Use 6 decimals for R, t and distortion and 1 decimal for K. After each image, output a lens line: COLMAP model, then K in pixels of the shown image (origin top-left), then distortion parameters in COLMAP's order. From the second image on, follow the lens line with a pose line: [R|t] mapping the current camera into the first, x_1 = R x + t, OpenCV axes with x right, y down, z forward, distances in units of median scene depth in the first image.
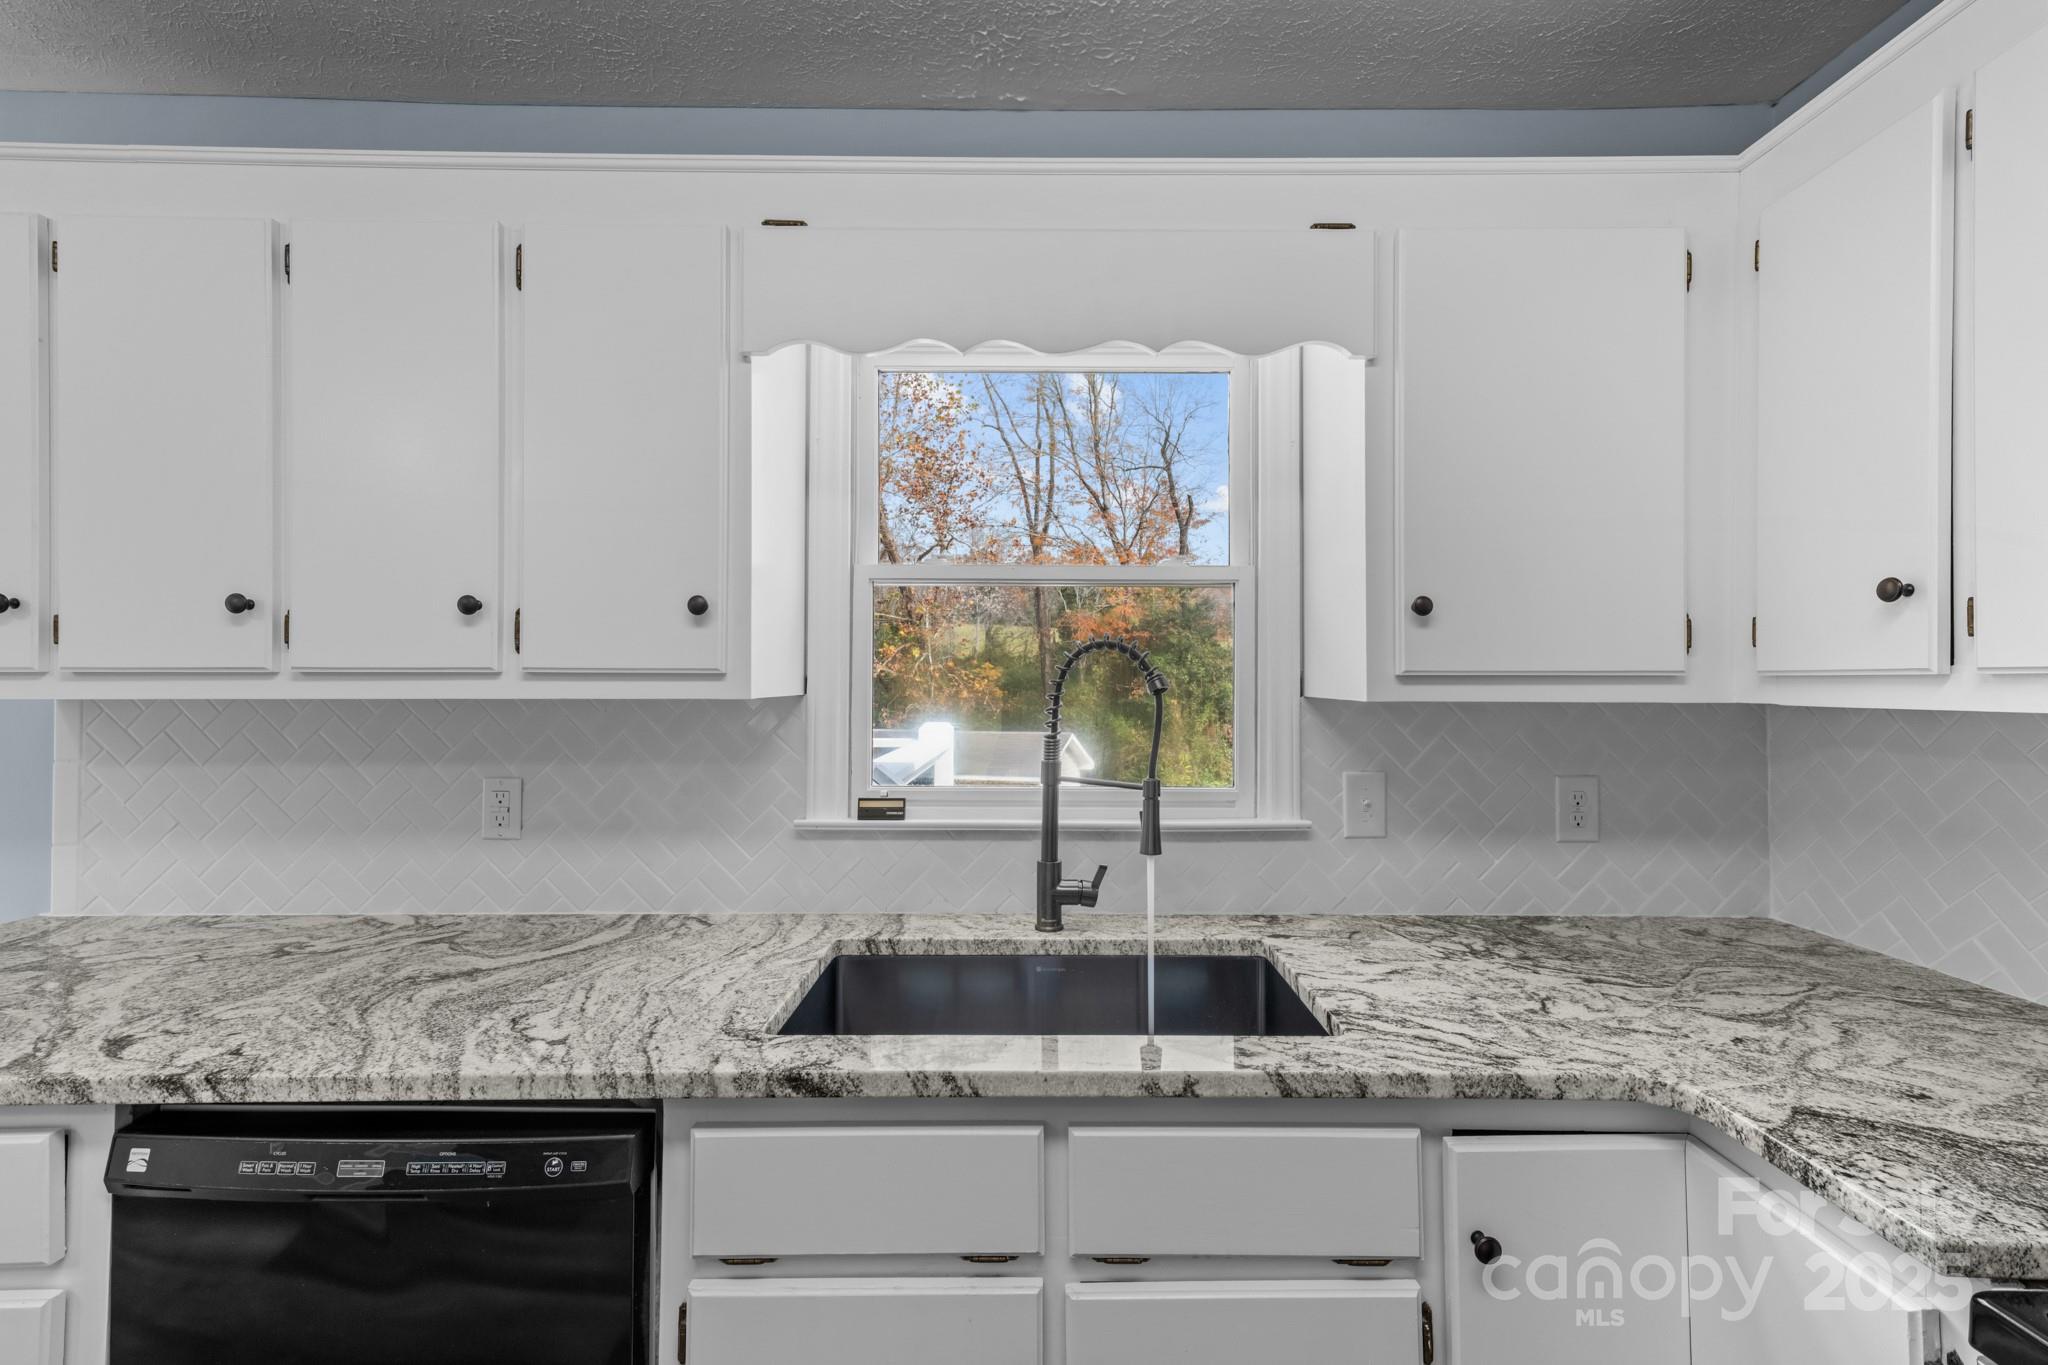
lens RADIAL K [[880.2, 0, 1033.2], [0, 880.2, 672.8], [0, 0, 1]] dist [0.020605, 0.000155]
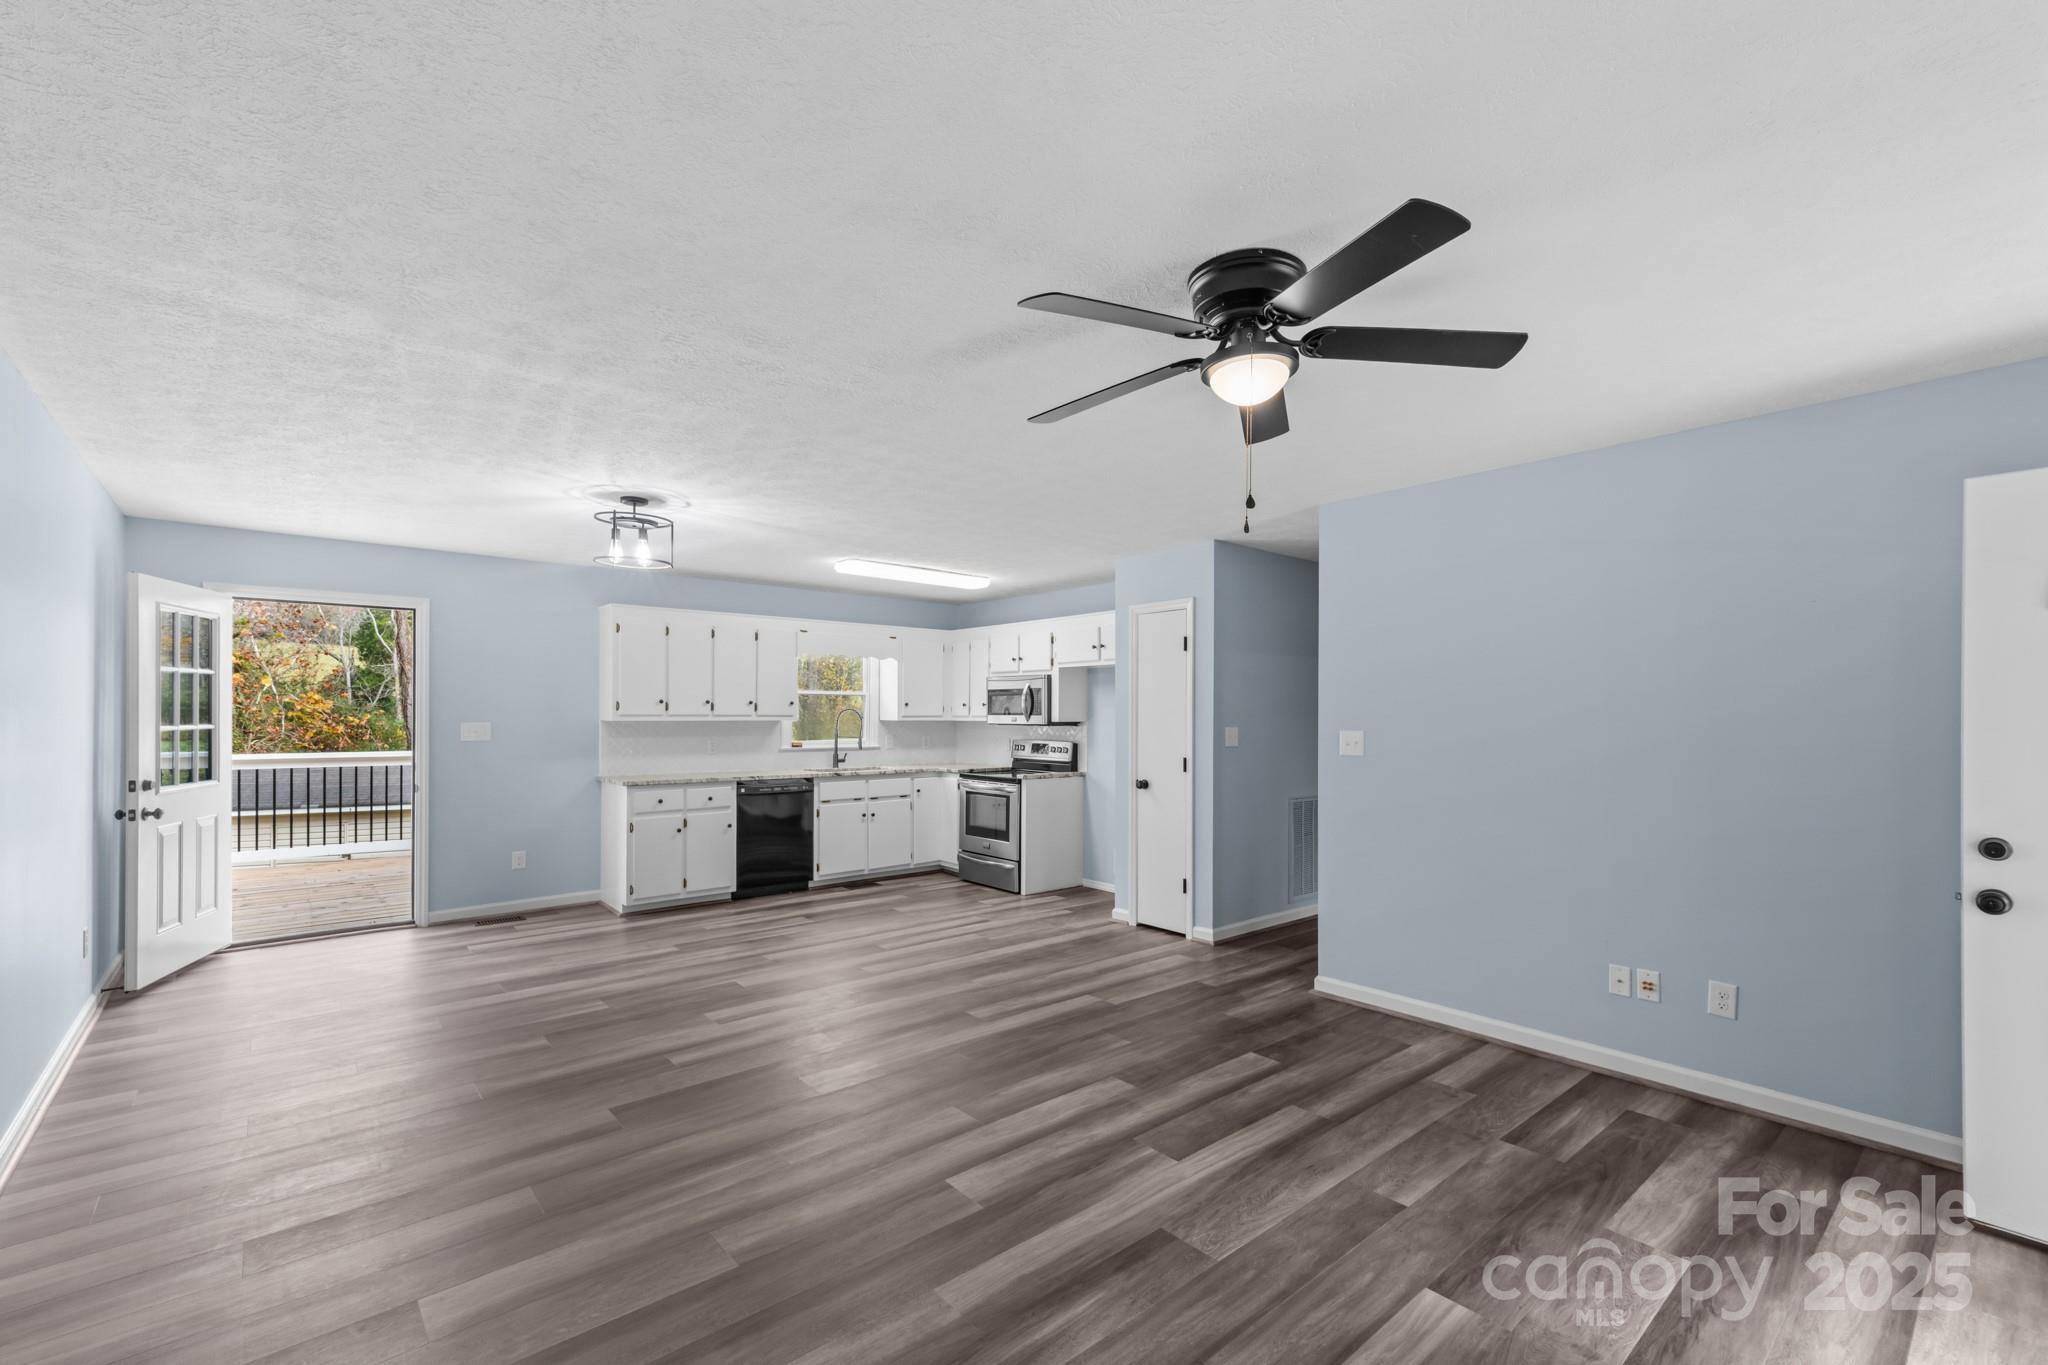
lens RADIAL K [[873.9, 0, 1037.8], [0, 873.9, 700.5], [0, 0, 1]] dist [0.017216, 0.000107]
pose [[0.759713, 0.011697, 0.650153, -2.871224], [-0.009093, 0.999932, -0.007365, -0.069271], [-0.650195, -0.000317, 0.759767, -4.277277]]
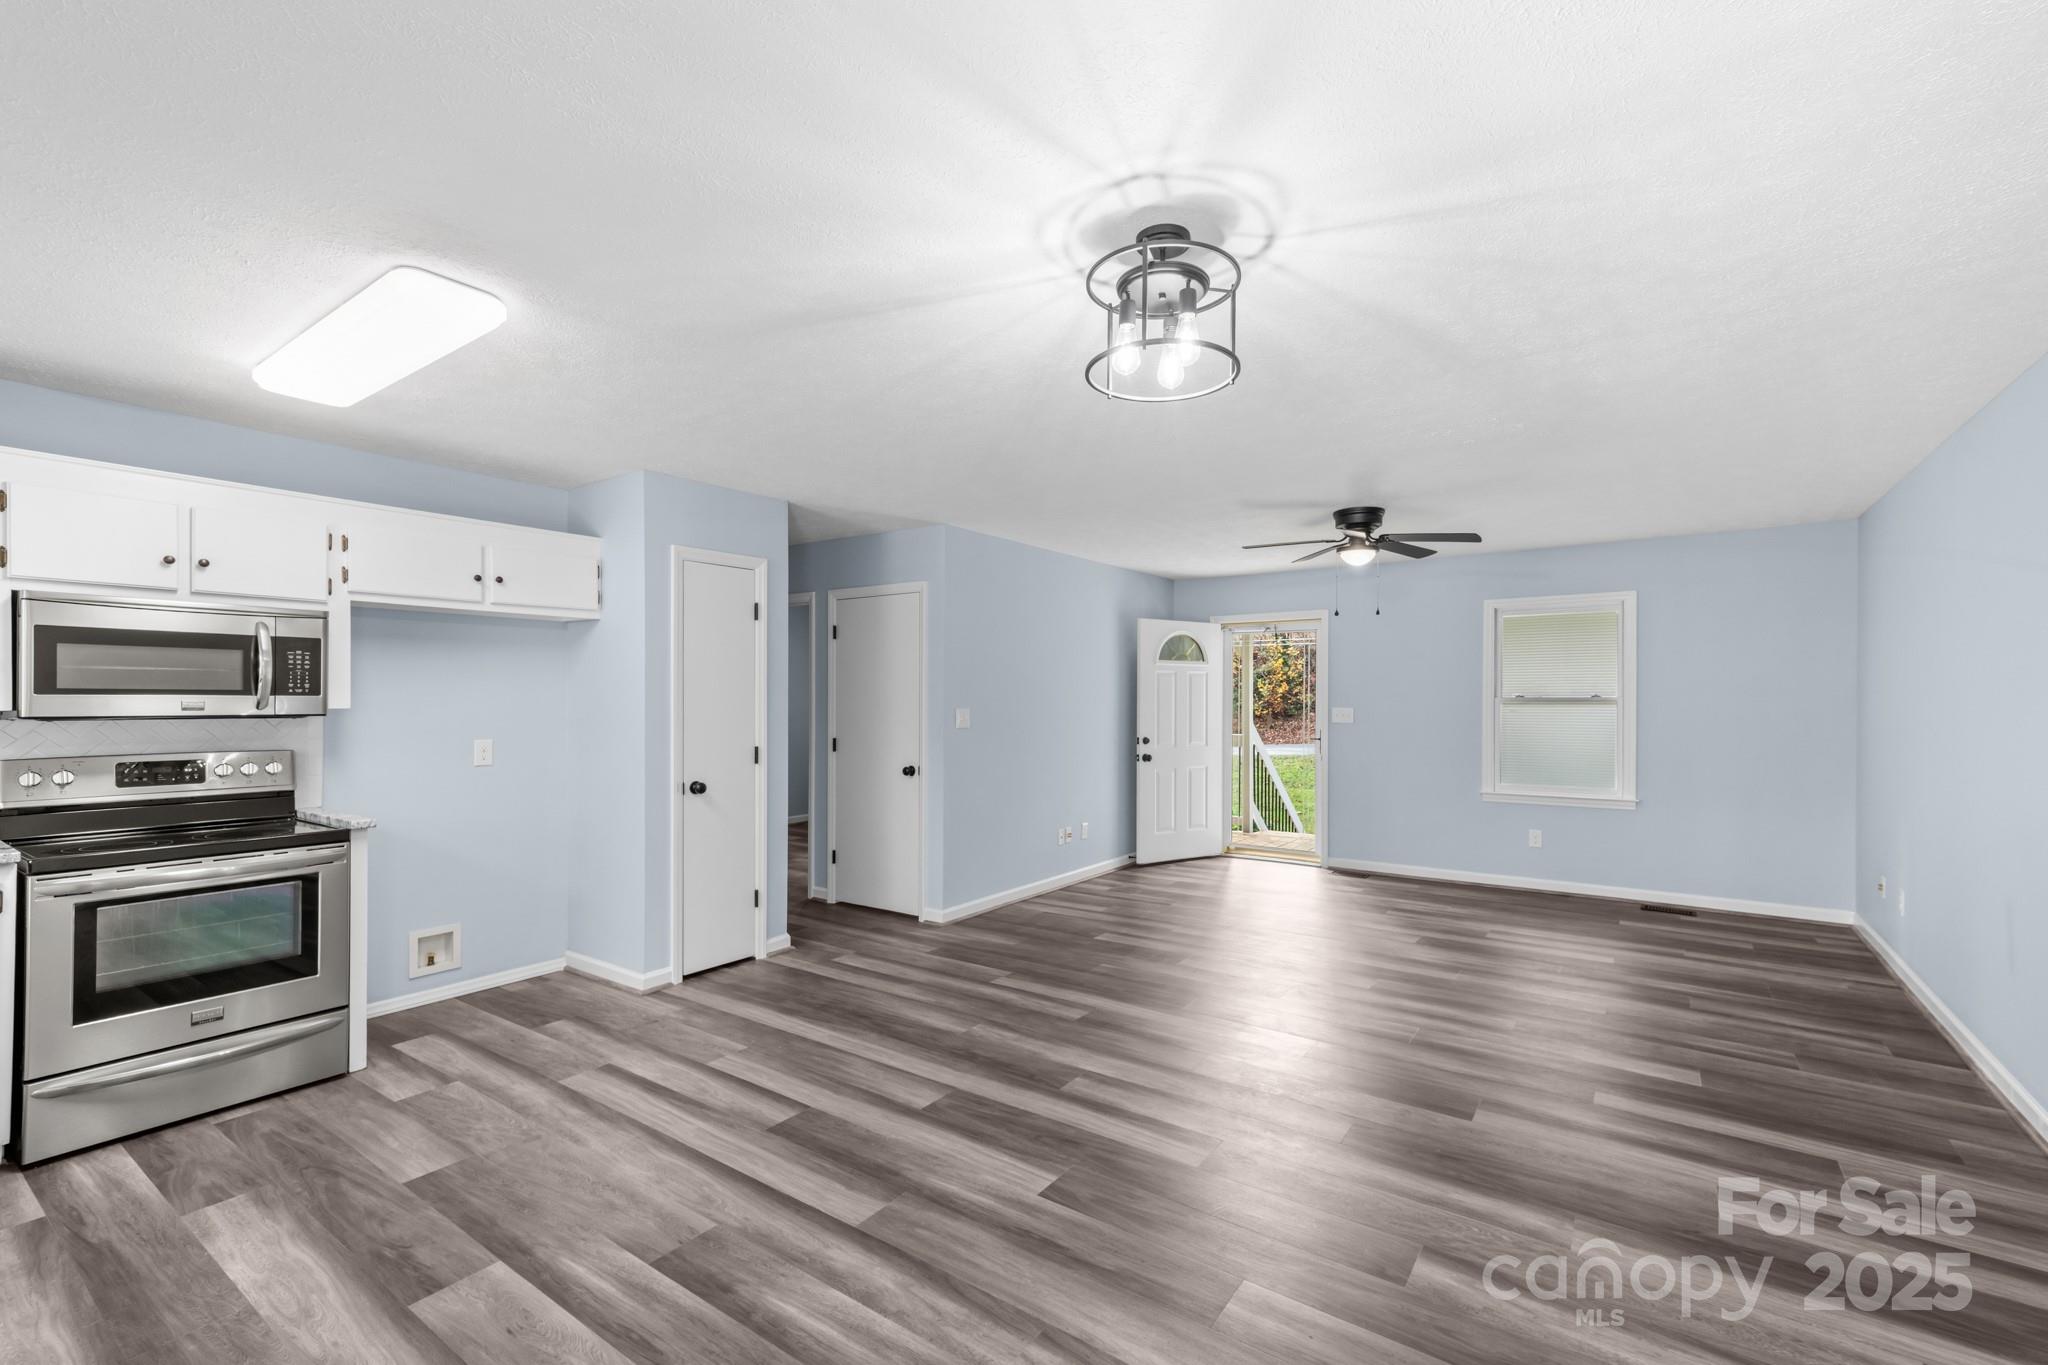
lens RADIAL K [[873.9, 0, 1037.8], [0, 873.9, 700.5], [0, 0, 1]] dist [0.017216, 0.000107]
pose [[-0.813981, -0.004794, 0.580872, -2.579237], [-0.010372, 0.999926, -0.006281, -0.007380], [-0.580799, -0.011137, -0.813971, 0.894089]]
